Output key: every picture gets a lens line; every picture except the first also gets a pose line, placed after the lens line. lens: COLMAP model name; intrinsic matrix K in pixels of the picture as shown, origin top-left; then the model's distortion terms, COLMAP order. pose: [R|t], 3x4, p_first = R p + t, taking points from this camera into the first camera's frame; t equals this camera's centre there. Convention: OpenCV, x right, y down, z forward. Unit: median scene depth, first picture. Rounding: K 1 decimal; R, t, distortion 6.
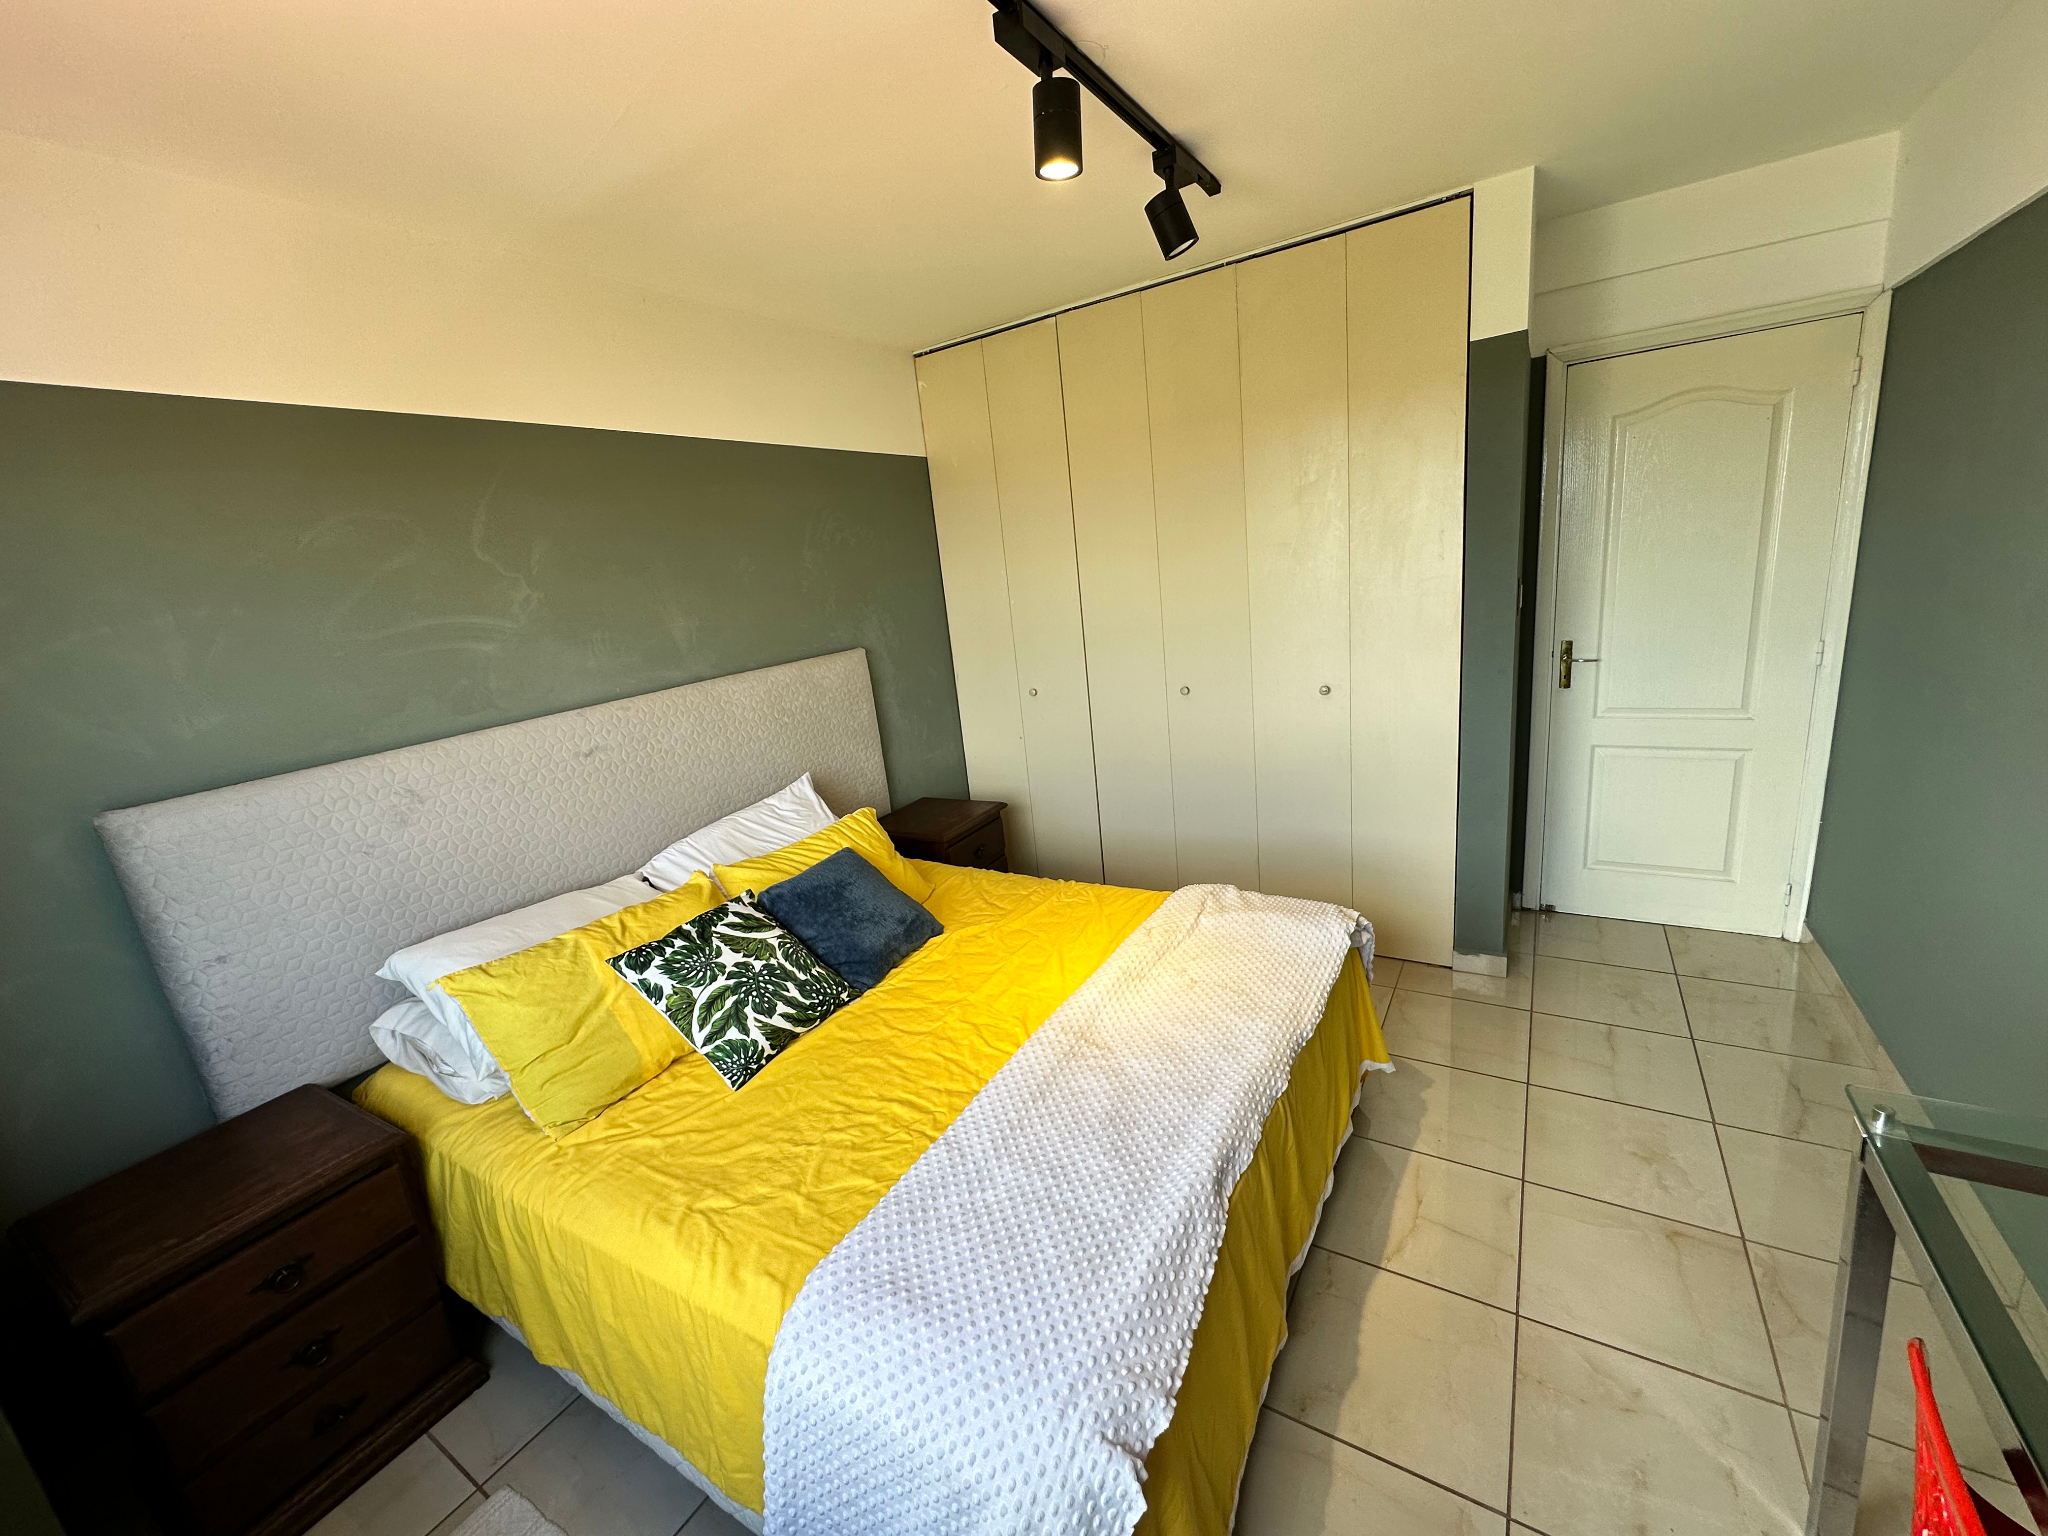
lens RADIAL K [[818.0, 0, 1024.0], [0, 818.0, 768.0], [0, 0, 1]] dist [-0.002075, -0.000141]
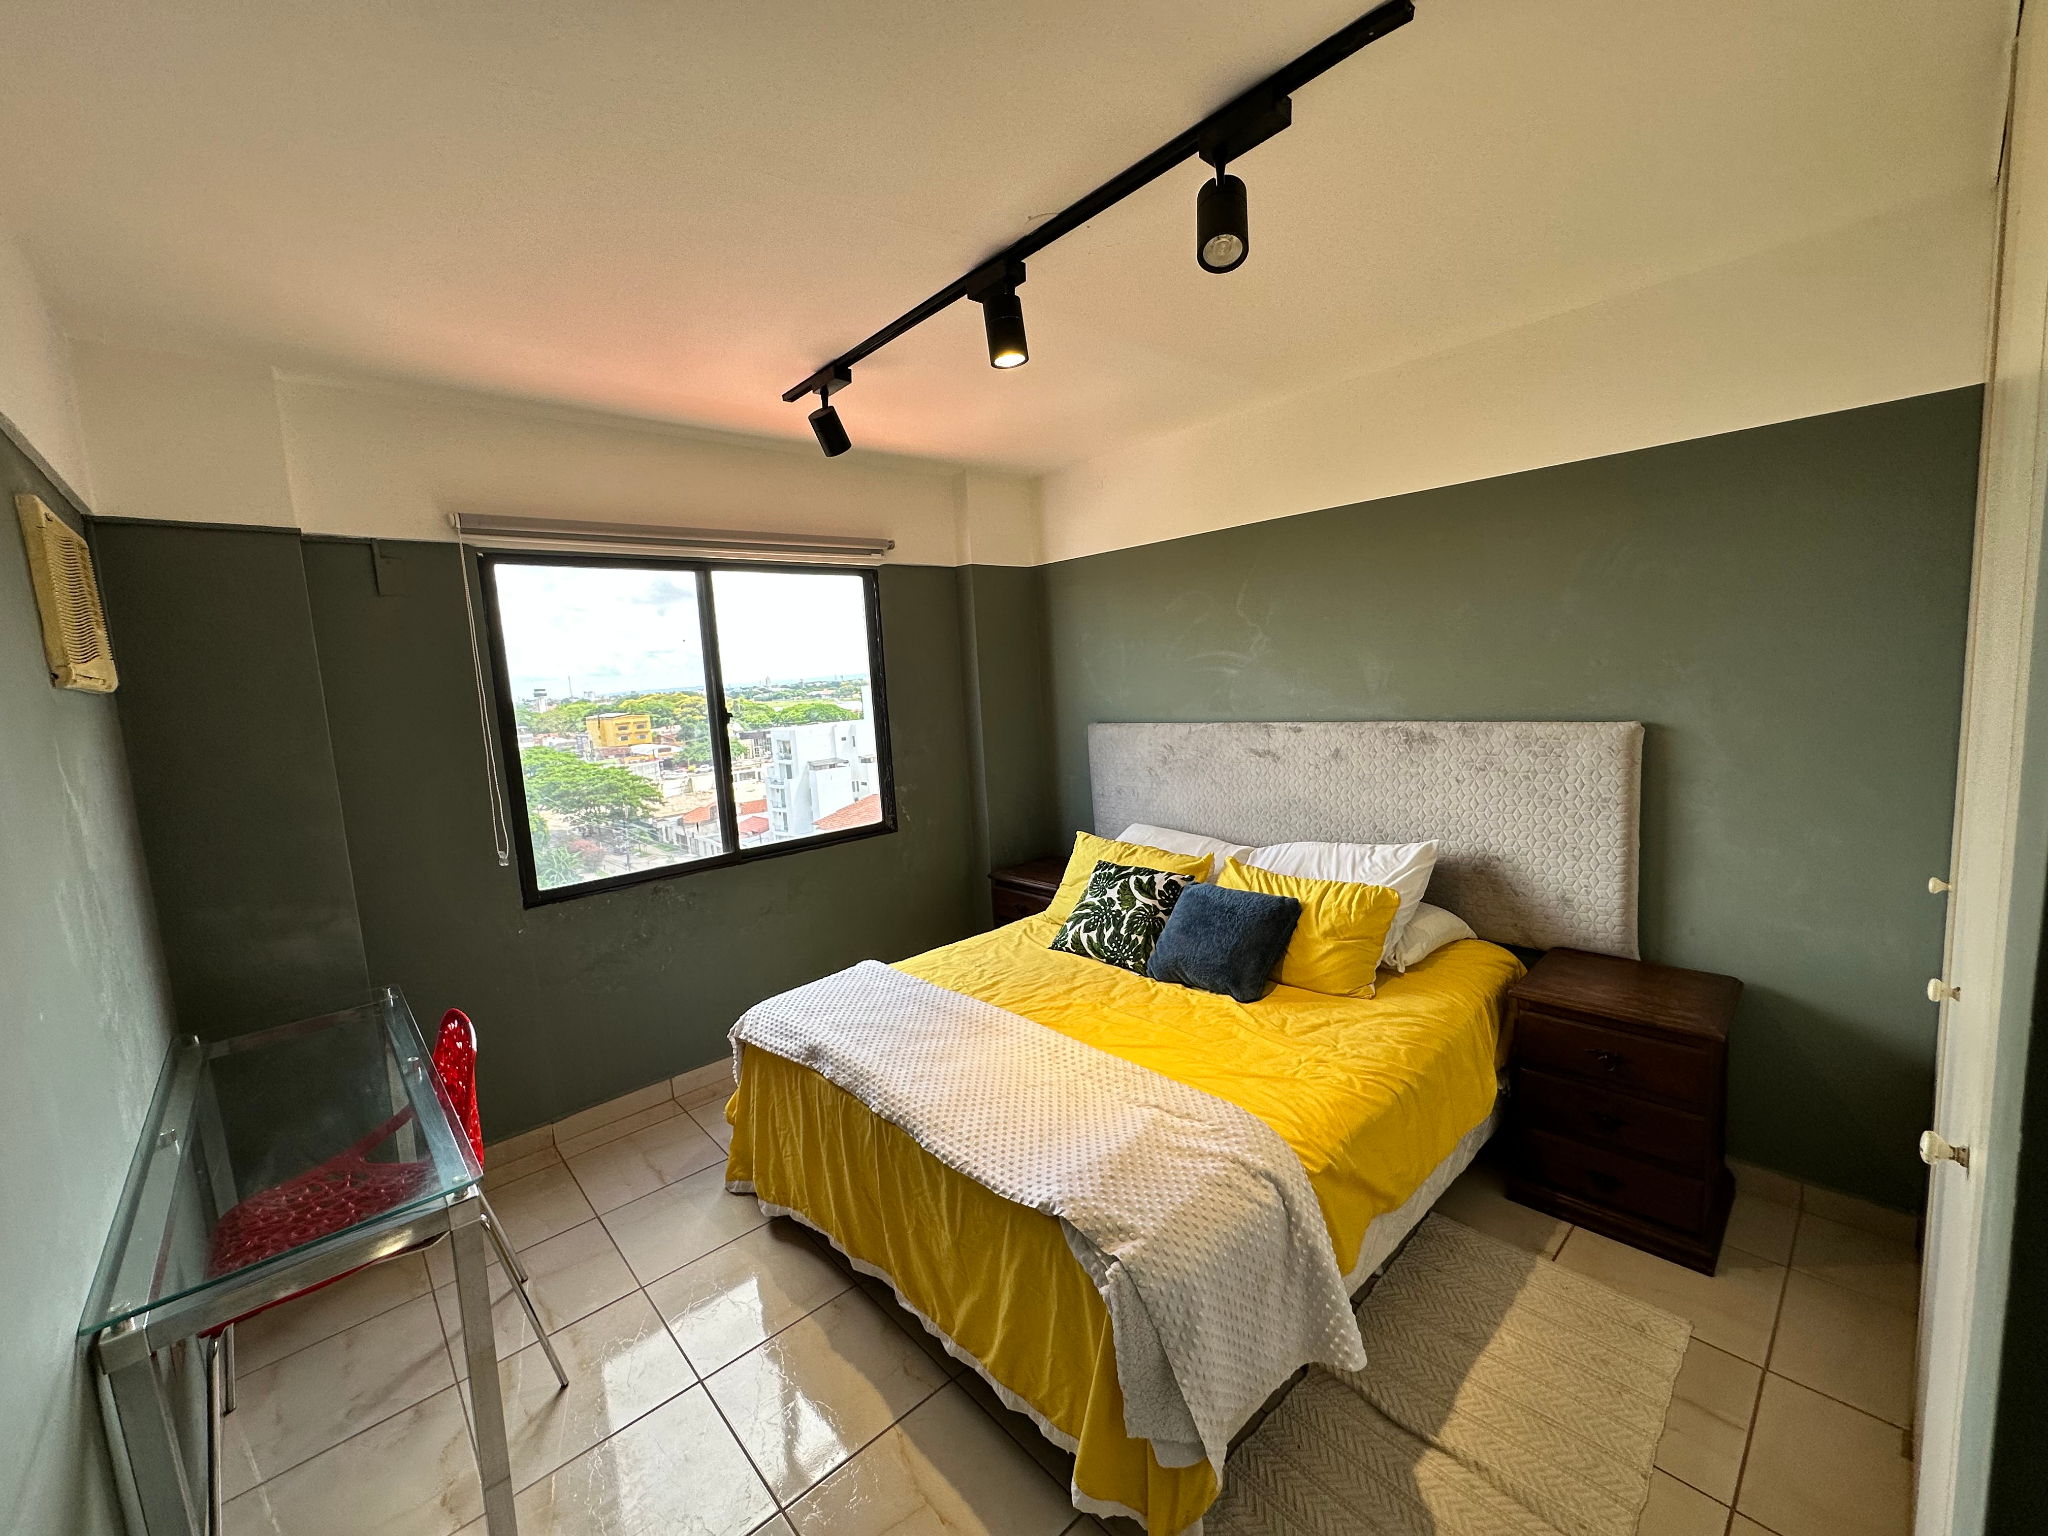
lens RADIAL K [[818.0, 0, 1024.0], [0, 818.0, 768.0], [0, 0, 1]] dist [-0.002075, -0.000141]
pose [[-0.268322, 0.231350, -0.935137, 1.044173], [-0.148235, 0.949257, 0.277377, -0.383761], [0.951856, 0.213047, -0.220412, 1.111614]]
